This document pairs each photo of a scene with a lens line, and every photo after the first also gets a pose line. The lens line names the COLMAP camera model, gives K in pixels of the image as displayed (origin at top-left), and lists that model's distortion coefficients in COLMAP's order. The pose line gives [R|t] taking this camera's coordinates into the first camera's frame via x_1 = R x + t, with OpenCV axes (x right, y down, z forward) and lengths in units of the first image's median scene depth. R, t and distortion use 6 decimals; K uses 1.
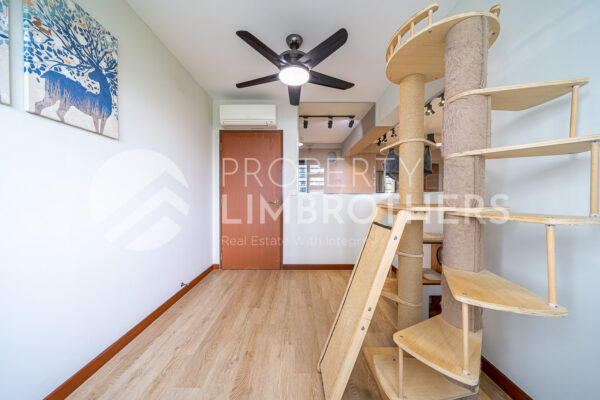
lens RADIAL K [[209.3, 0, 298.1], [0, 209.3, 198.6], [0, 0, 1]] dist [-0.001881, -0.000137]
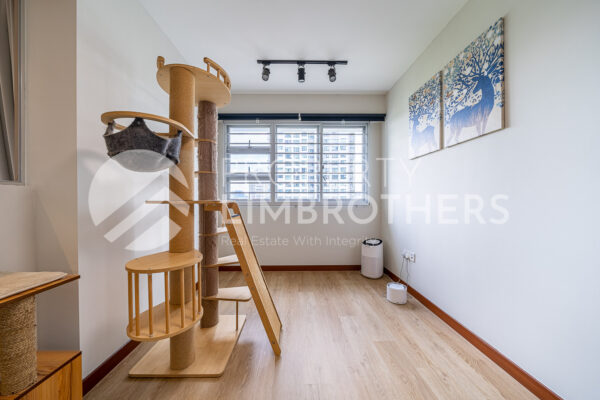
lens RADIAL K [[215.6, 0, 300.0], [0, 215.6, 200.0], [0, 0, 1]] dist [-0.001000, -0.000101]
pose [[-0.999597, 0.002395, -0.028284, 0.024926], [0.001993, 0.999897, 0.014248, 0.006081], [0.028316, 0.014186, -0.999498, 2.161561]]
